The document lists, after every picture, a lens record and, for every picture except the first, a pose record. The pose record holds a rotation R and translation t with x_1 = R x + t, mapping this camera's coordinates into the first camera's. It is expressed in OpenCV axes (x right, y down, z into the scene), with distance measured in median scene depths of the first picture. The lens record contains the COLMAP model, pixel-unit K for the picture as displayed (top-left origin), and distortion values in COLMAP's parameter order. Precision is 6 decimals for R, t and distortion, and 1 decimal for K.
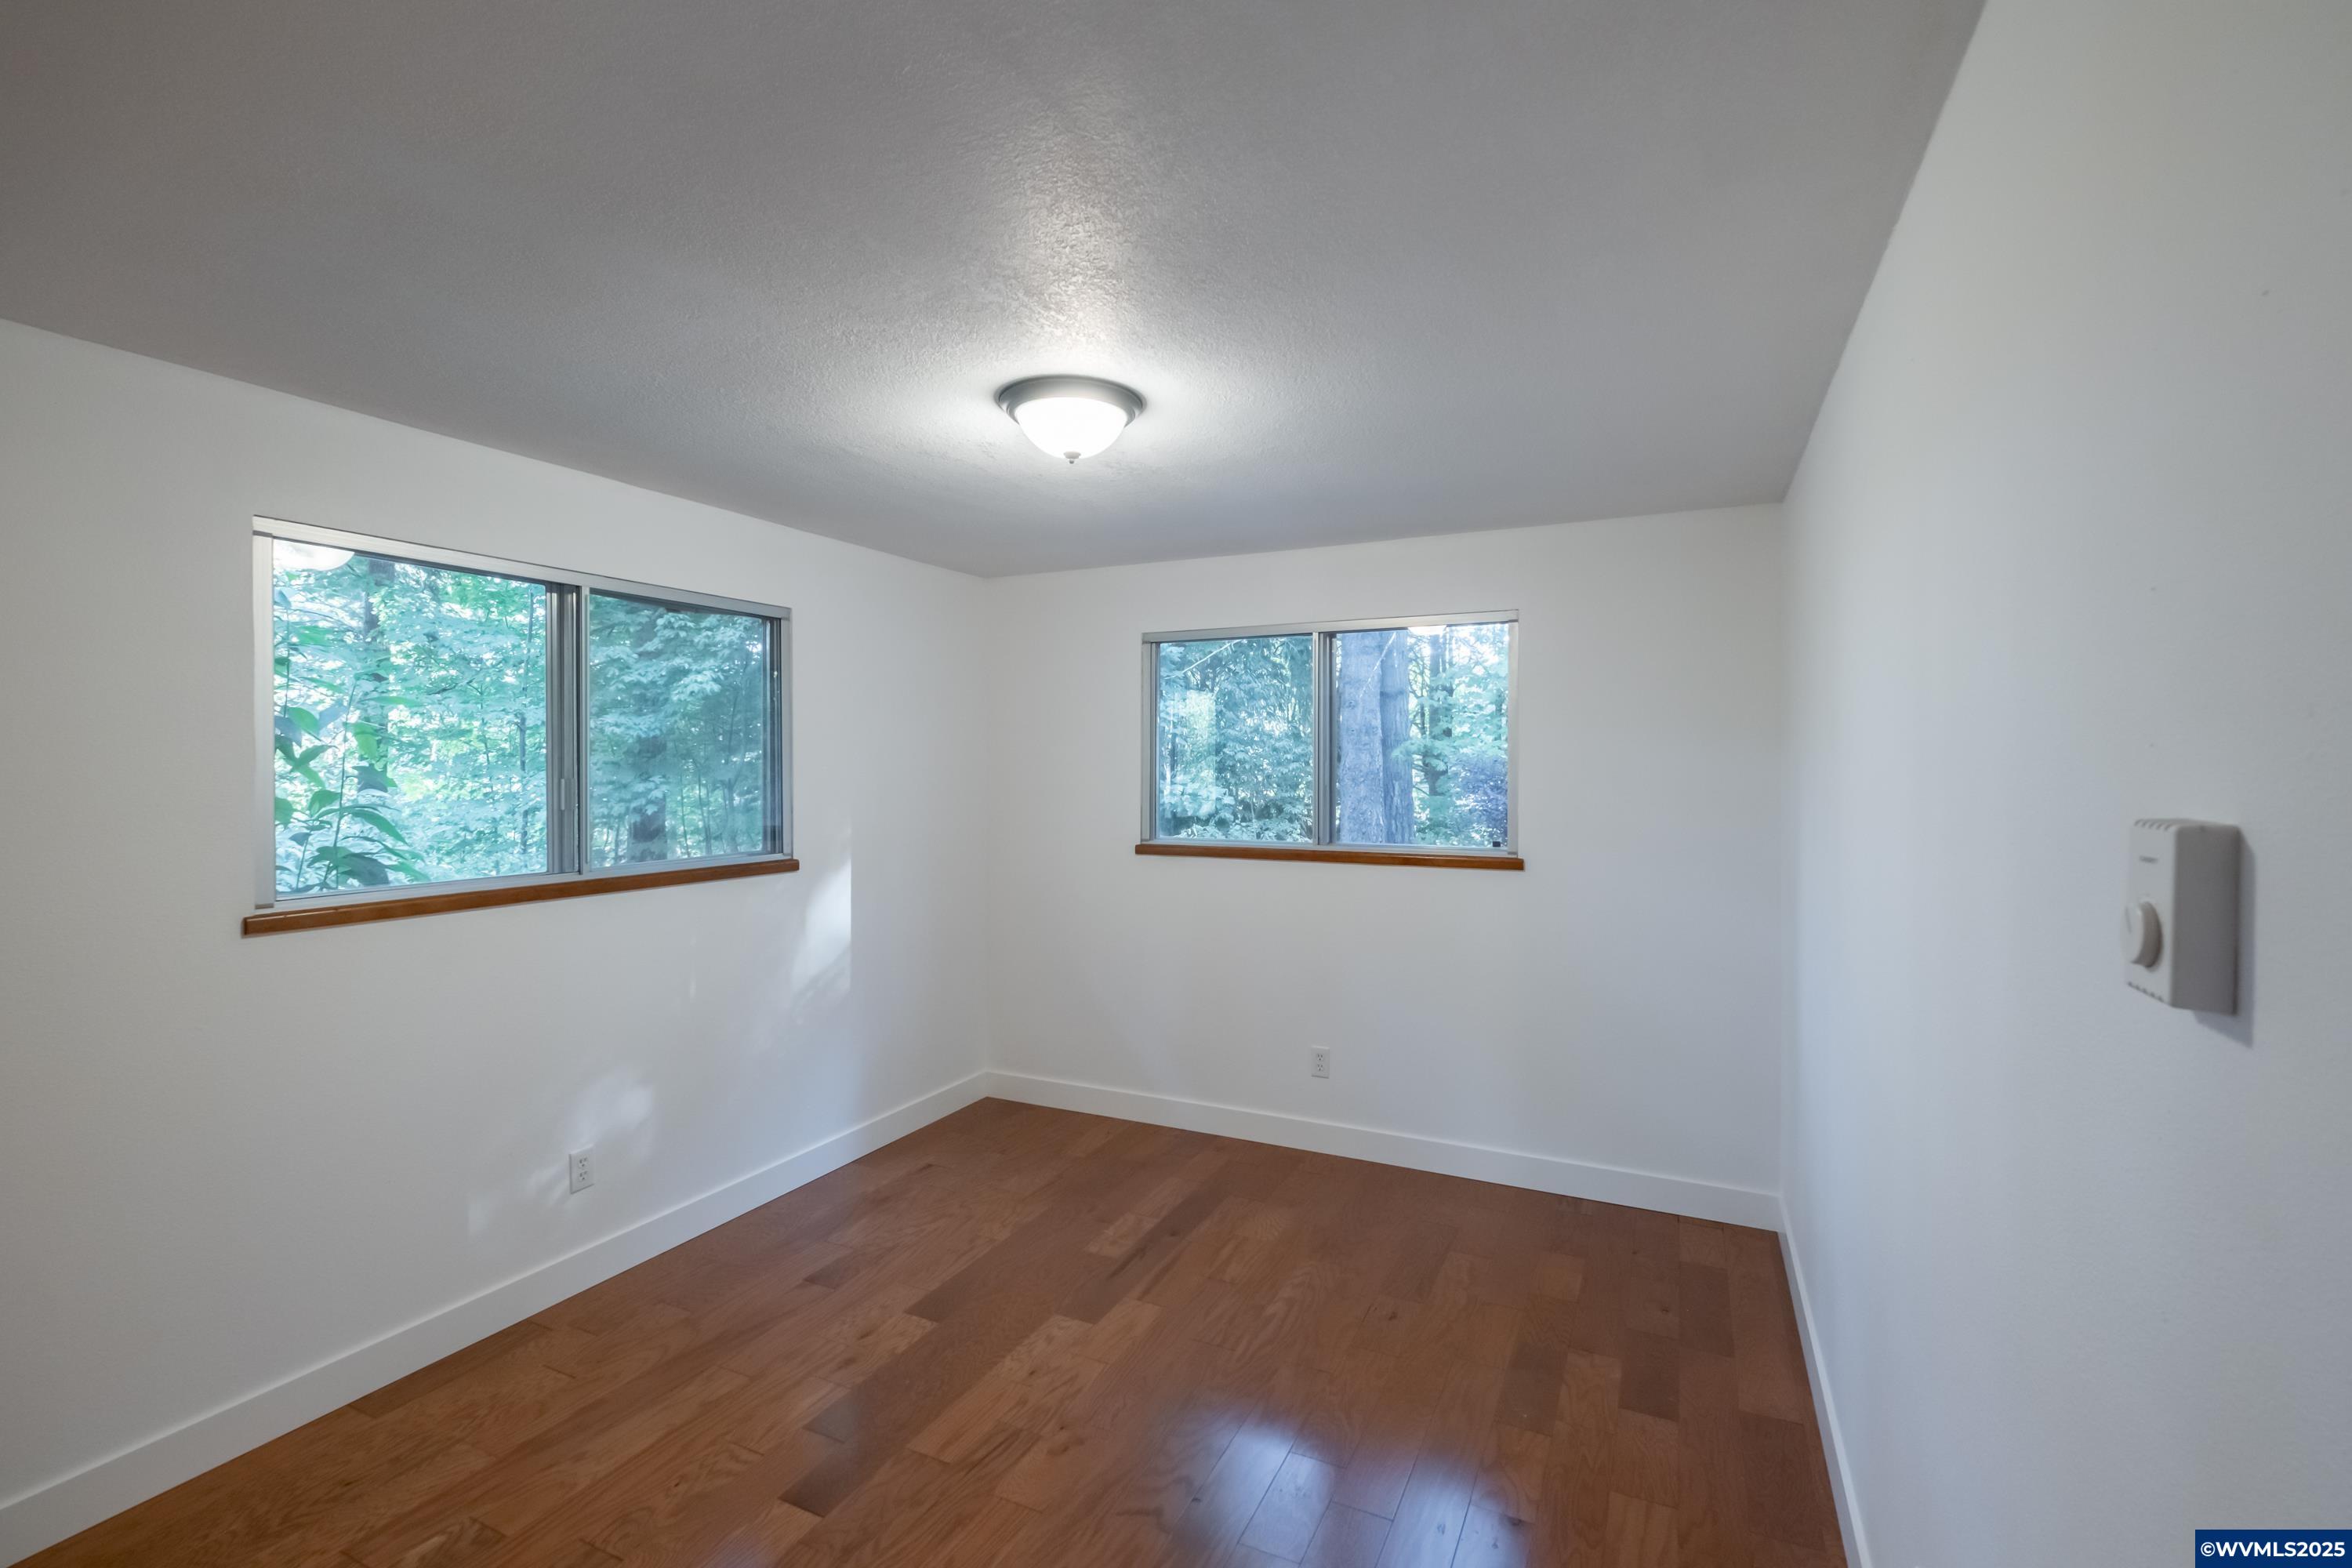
lens RADIAL K [[1030.4, 0, 1173.0], [0, 1030.4, 780.8], [0, 0, 1]] dist [0.000973, -0.000423]
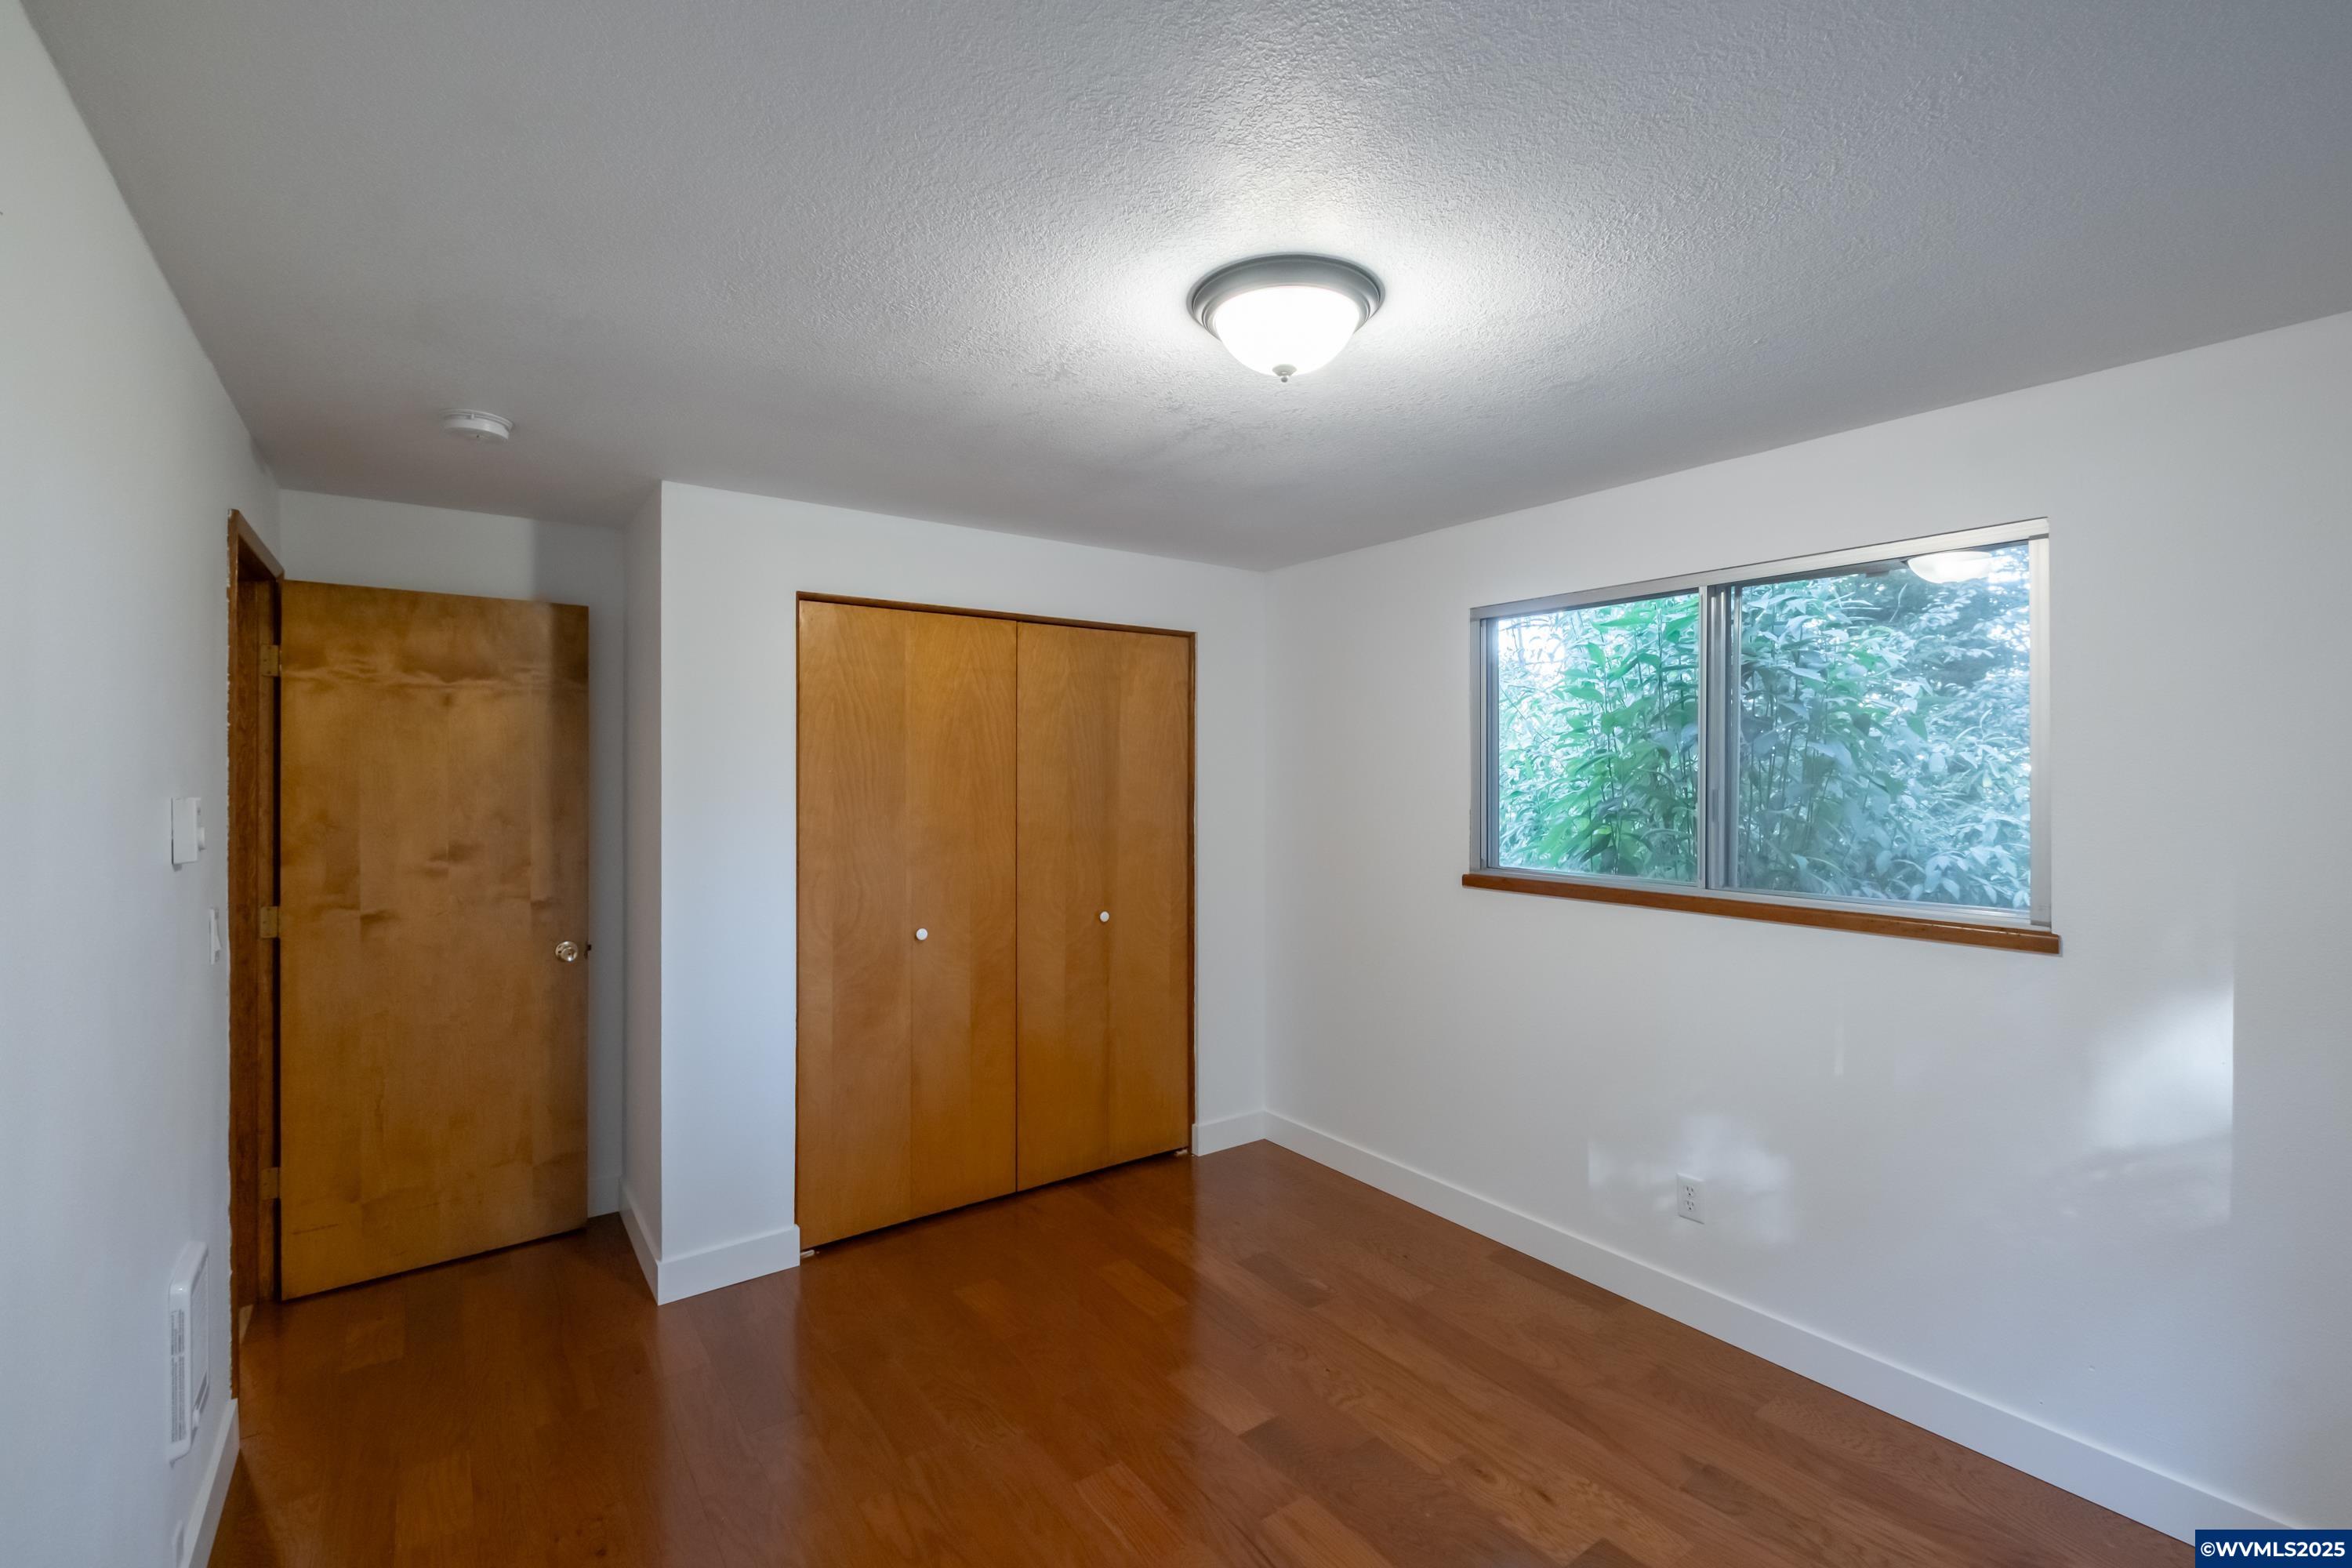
lens RADIAL K [[1030.4, 0, 1197.8], [0, 1030.4, 775.7], [0, 0, 1]] dist [0.000973, -0.000423]
pose [[-0.460367, 0.005727, -0.887710, 0.488491], [-0.009050, 0.999897, 0.011143, -0.020677], [0.887683, 0.013164, -0.460267, 1.042968]]
